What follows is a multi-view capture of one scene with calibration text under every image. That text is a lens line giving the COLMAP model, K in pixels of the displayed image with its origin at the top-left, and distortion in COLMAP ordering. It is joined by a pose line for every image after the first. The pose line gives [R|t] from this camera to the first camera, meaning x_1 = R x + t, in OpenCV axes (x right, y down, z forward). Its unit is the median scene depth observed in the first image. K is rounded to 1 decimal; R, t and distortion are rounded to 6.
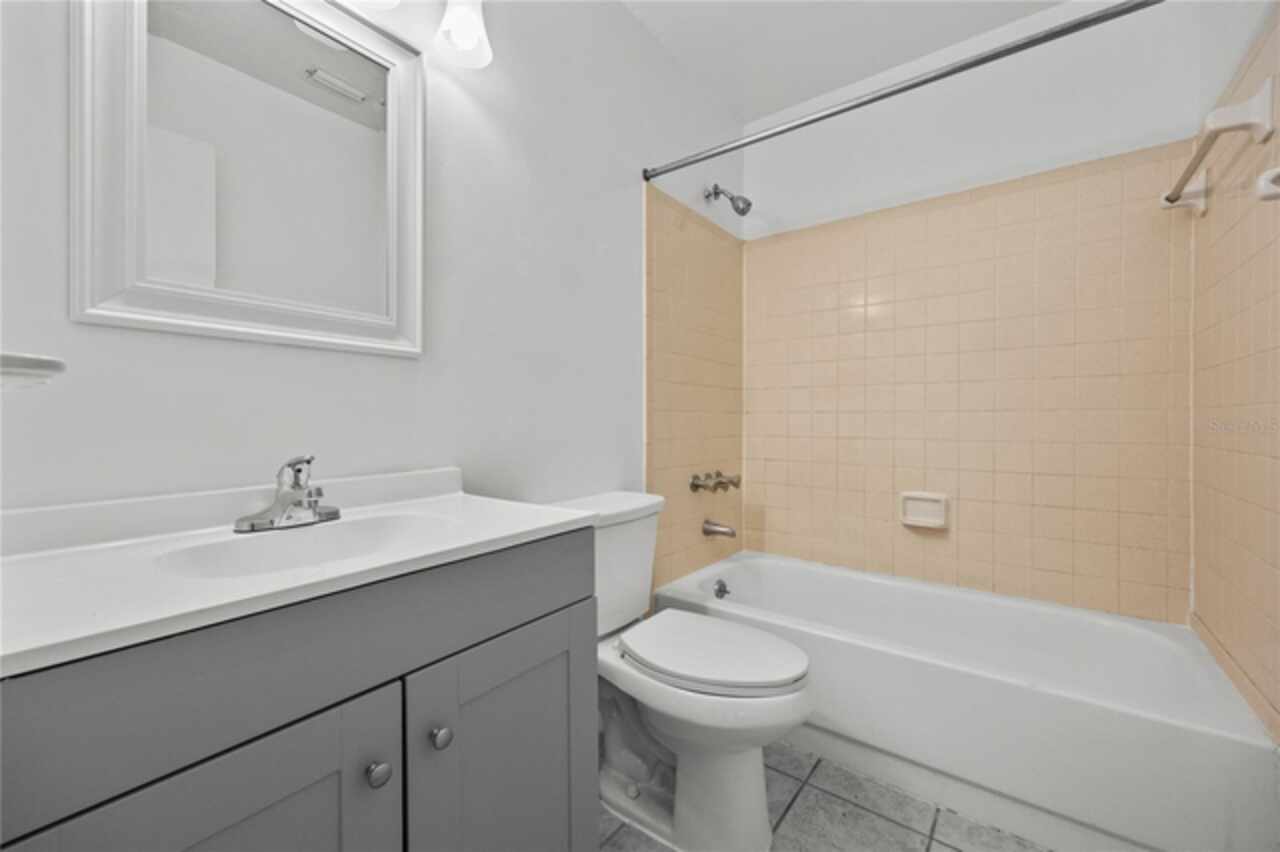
lens RADIAL K [[512.9, 0, 640.0], [0, 512.9, 426.0], [0, 0, 1]] dist [0.000618, 0.000000]
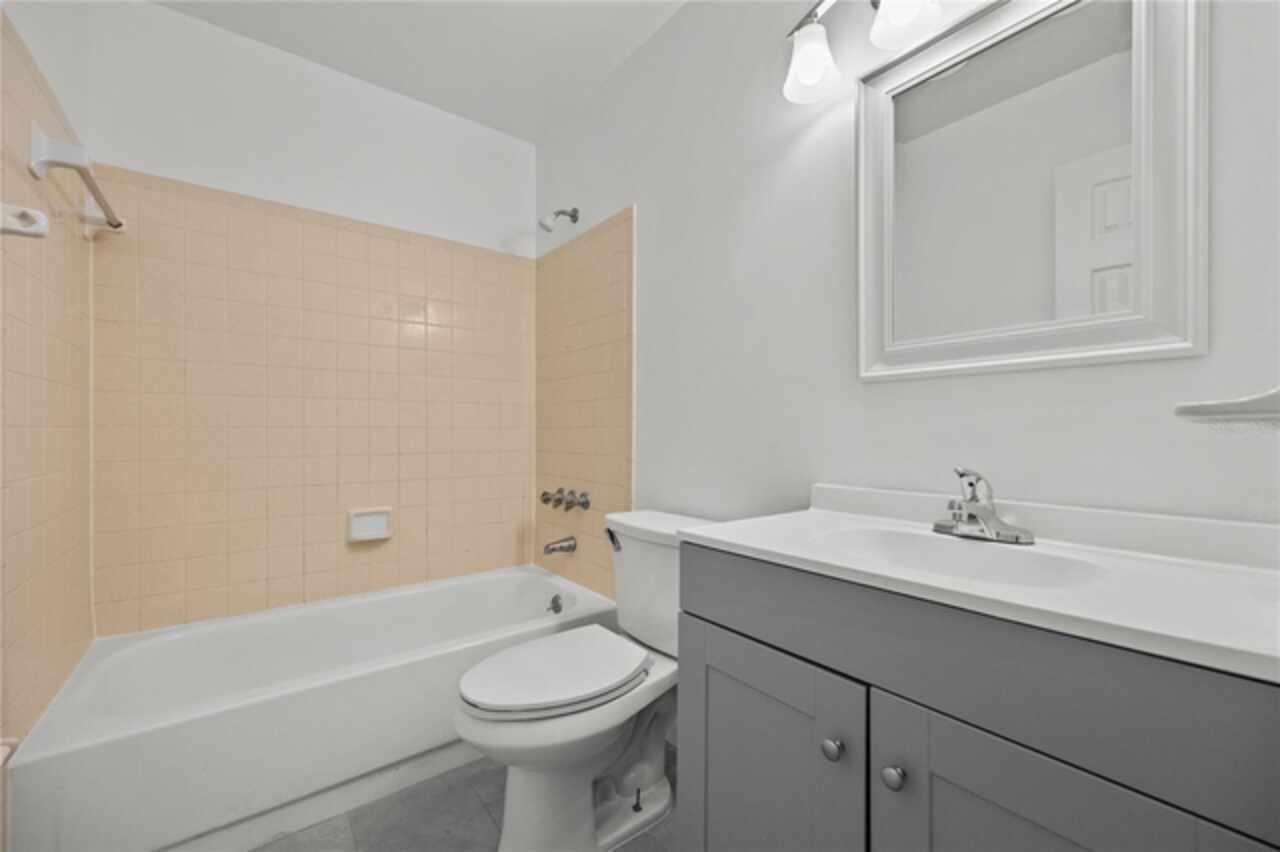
lens RADIAL K [[486.1, 0, 646.4], [0, 486.1, 432.9], [0, 0, 1]] dist [0.000213, 0.000048]
pose [[-0.265092, -0.002151, -0.964221, 0.504017], [-0.013996, 0.999901, 0.001617, -0.013732], [0.964122, 0.013923, -0.265096, 0.681581]]
